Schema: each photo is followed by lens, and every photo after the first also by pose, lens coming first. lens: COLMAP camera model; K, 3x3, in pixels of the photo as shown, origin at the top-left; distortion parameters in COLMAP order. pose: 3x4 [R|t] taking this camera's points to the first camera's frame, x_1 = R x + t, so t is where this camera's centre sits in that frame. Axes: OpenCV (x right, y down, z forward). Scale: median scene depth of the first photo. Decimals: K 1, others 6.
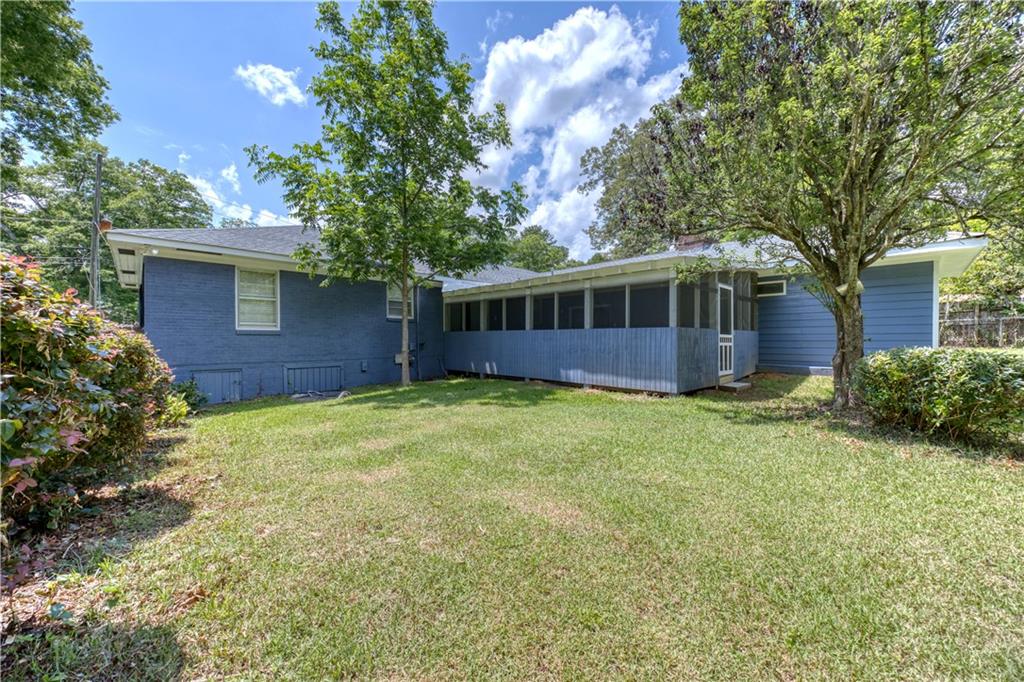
lens RADIAL K [[415.2, 0, 509.1], [0, 415.2, 339.7], [0, 0, 1]] dist [-0.004146, -0.000619]
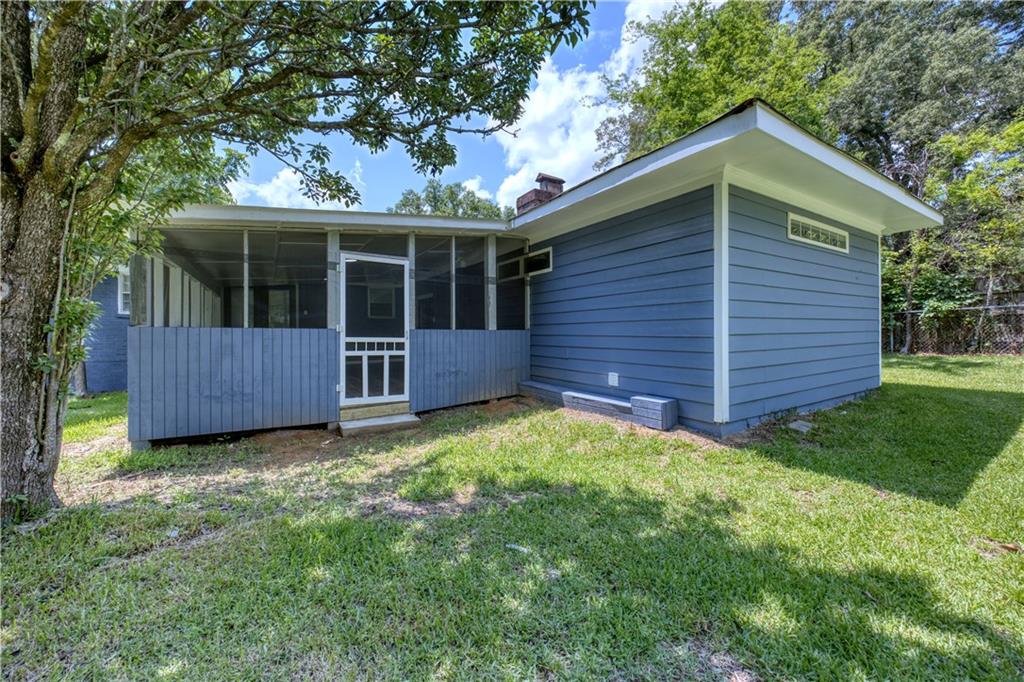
lens RADIAL K [[415.2, 0, 511.0], [0, 415.2, 338.3], [0, 0, 1]] dist [-0.004146, -0.000619]
pose [[0.973497, -0.006263, -0.228613, 0.537175], [0.006865, 0.999975, 0.001840, -0.008123], [0.228595, -0.003361, 0.973516, 0.280750]]
